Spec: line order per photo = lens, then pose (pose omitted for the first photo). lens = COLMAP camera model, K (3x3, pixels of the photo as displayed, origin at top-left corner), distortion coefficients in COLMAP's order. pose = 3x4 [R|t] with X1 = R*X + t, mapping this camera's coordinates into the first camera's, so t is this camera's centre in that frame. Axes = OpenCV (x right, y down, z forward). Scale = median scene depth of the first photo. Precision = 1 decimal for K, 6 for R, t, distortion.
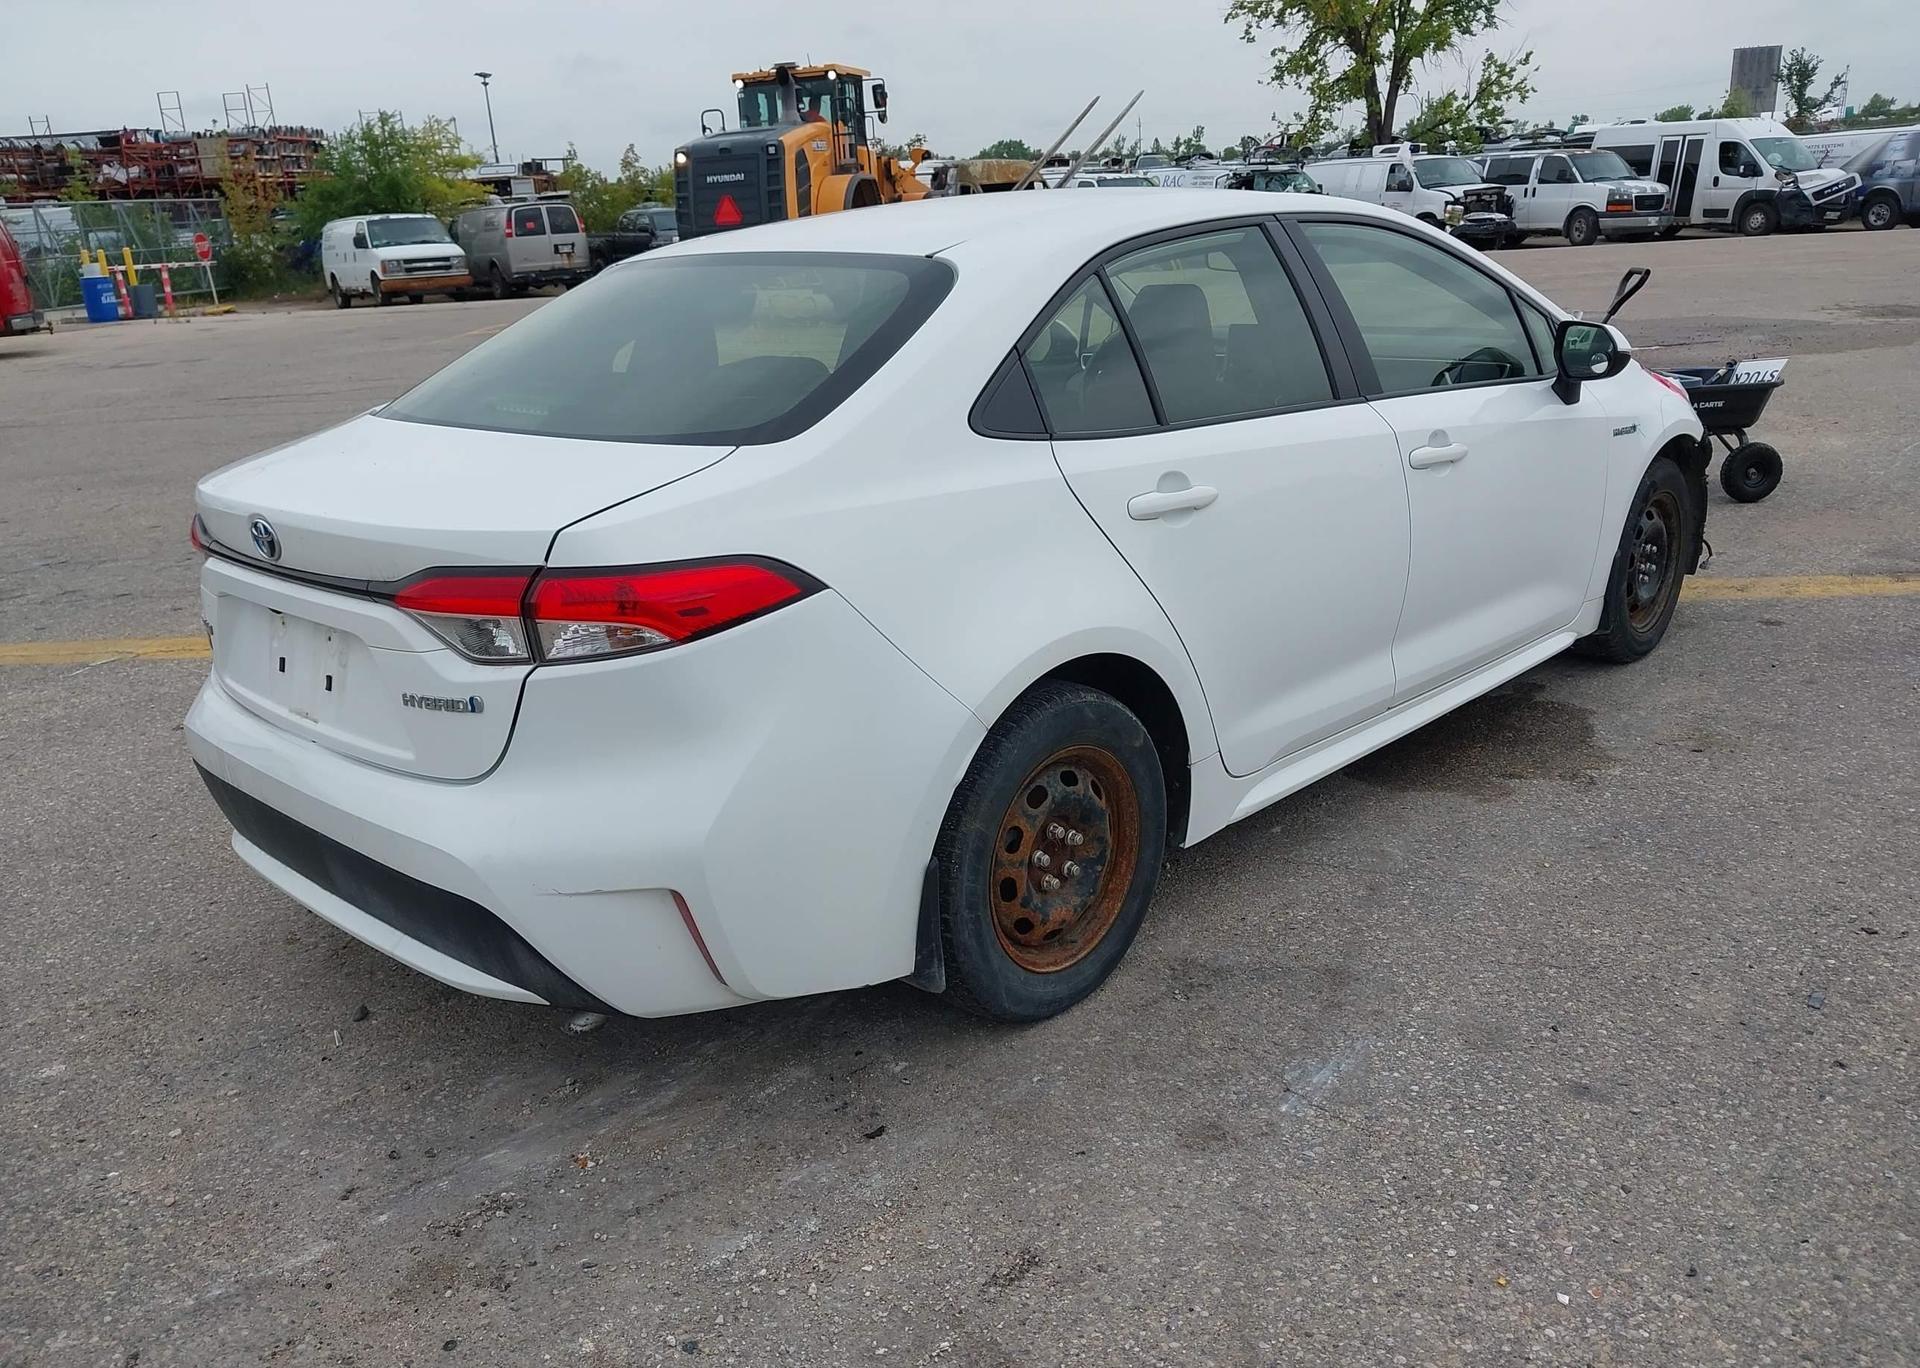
lens RADIAL K [[1544.2, 0, 965.8], [0, 1544.2, 679.1], [0, 0, 1]] dist [0.025411, -0.038503]
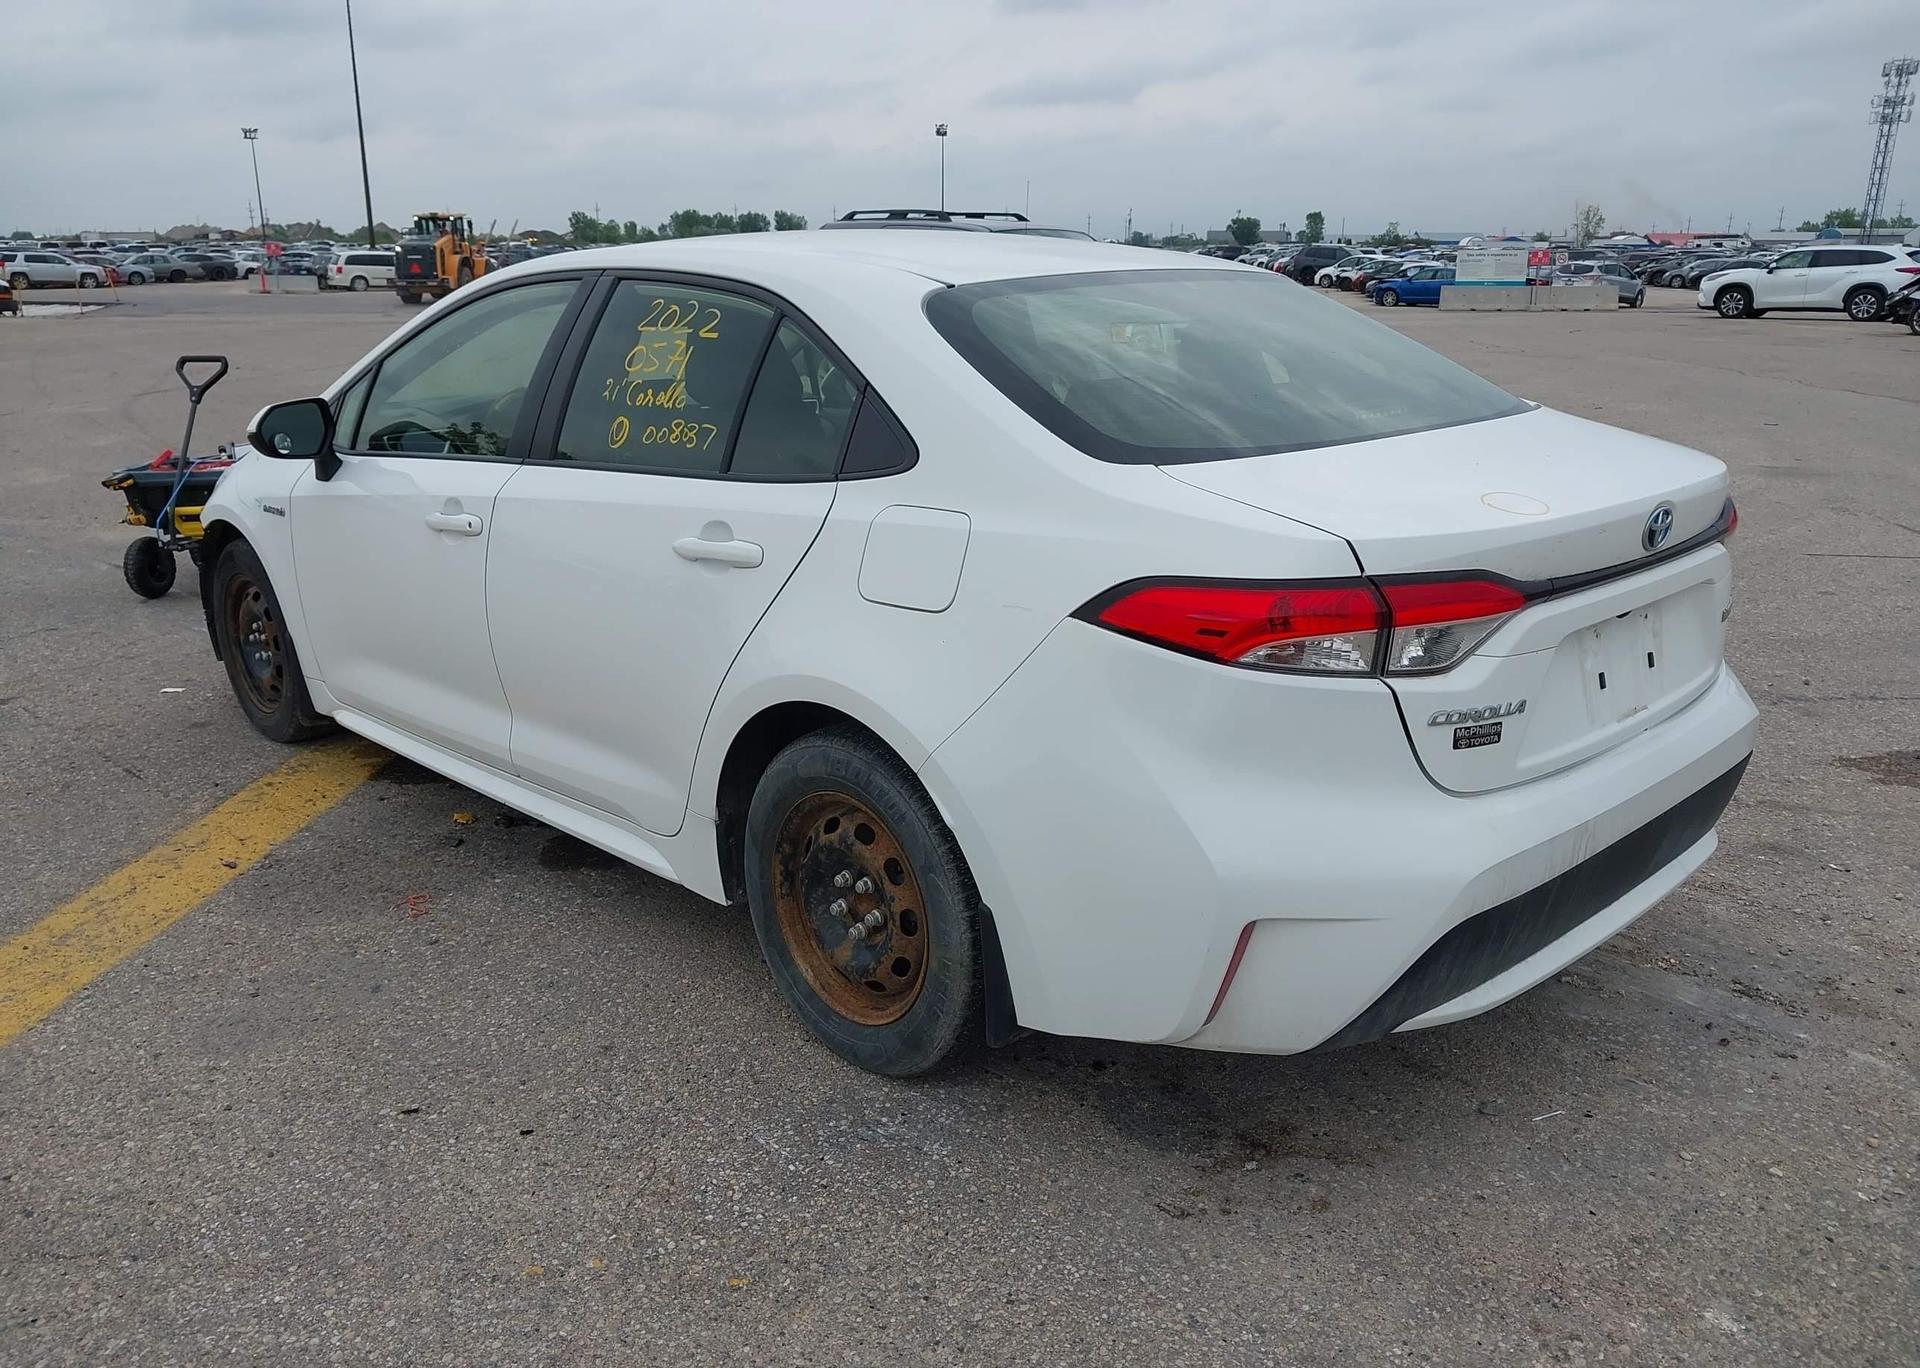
lens RADIAL K [[1544.2, 0, 945.5], [0, 1544.2, 682.0], [0, 0, 1]] dist [0.025411, -0.038503]
pose [[0.035527, -0.214625, 0.976050, -0.553136], [0.299514, 0.934058, 0.194490, -0.124540], [-0.953430, 0.285431, 0.097468, 0.524368]]
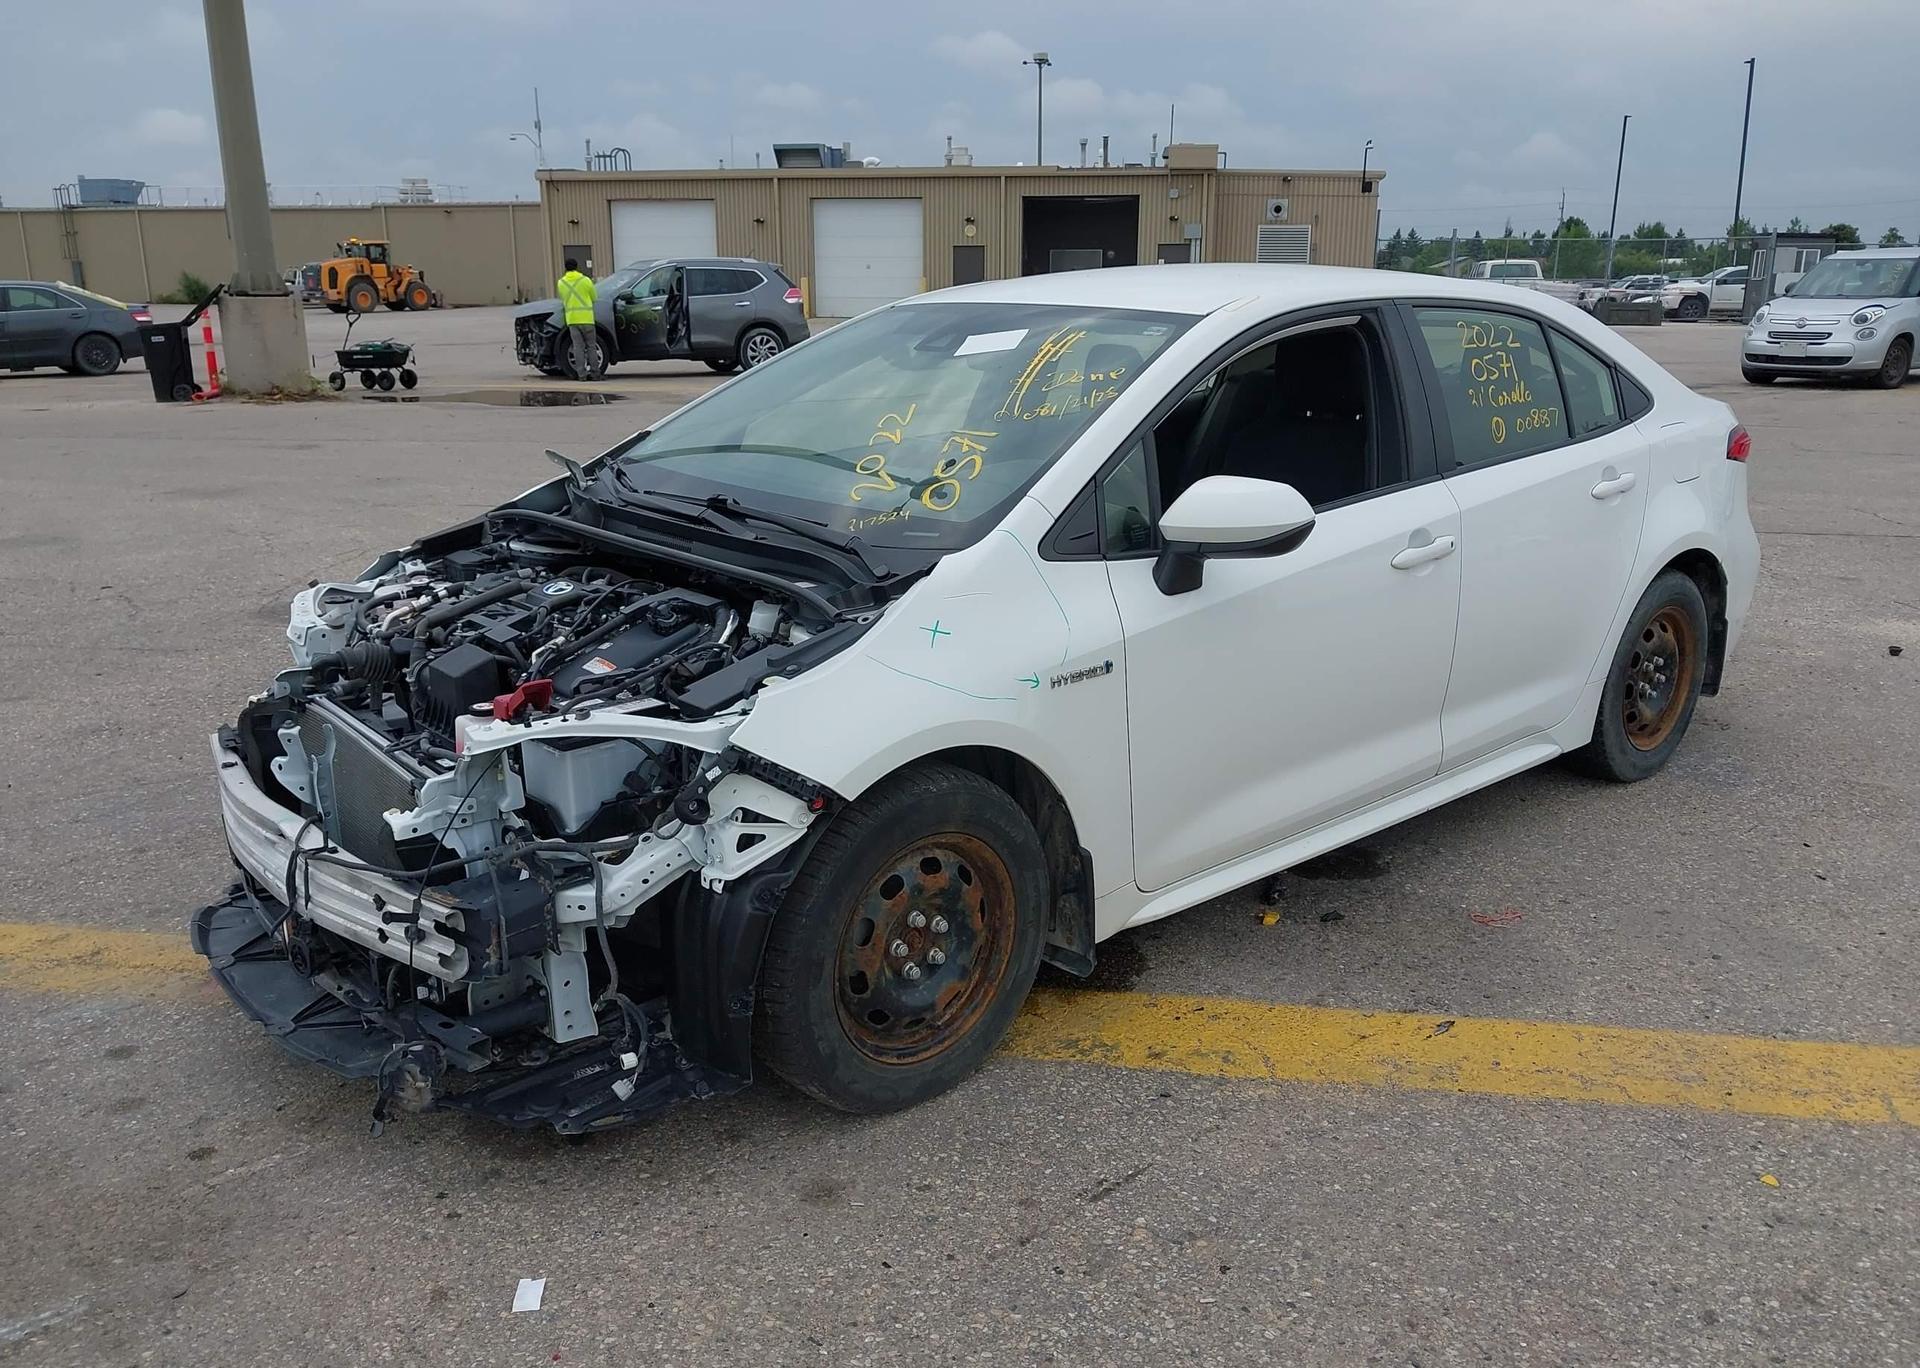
lens RADIAL K [[1544.2, 0, 969.0], [0, 1544.2, 691.8], [0, 0, 1]] dist [0.025411, -0.038503]
pose [[-0.995870, 0.034874, 0.083824, 0.089416], [0.074304, 0.843614, 0.531784, -0.378369], [-0.052170, 0.535816, -0.842721, 1.208236]]
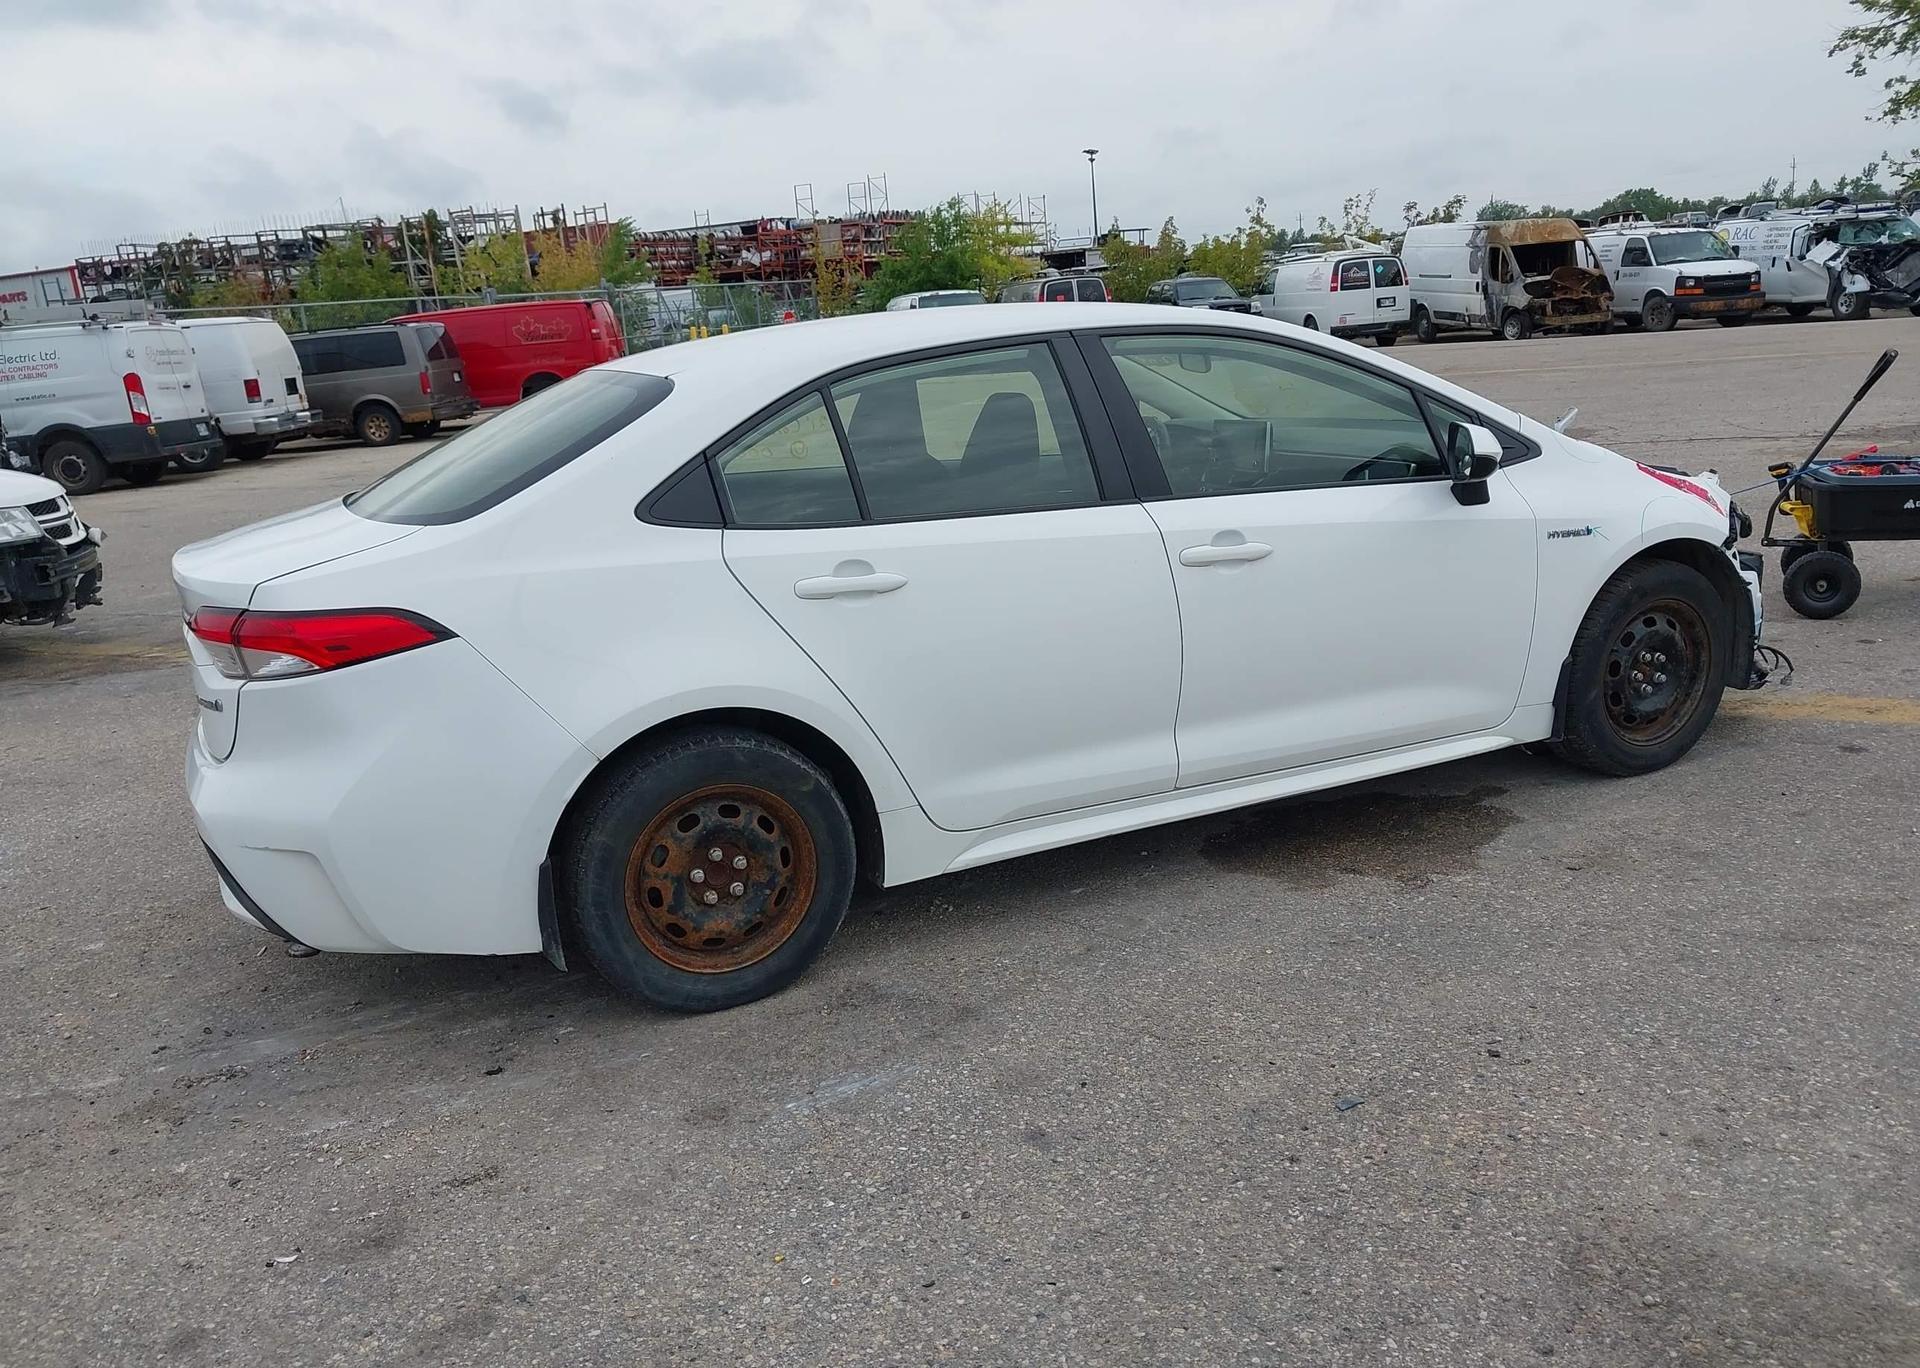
lens RADIAL K [[1544.2, 0, 959.9], [0, 1544.2, 688.0], [0, 0, 1]] dist [0.025411, -0.038503]
pose [[0.929529, 0.071312, -0.361788, 0.281147], [-0.082713, 0.996443, -0.016100, -0.011203], [0.359353, 0.044890, 0.932121, -0.021427]]
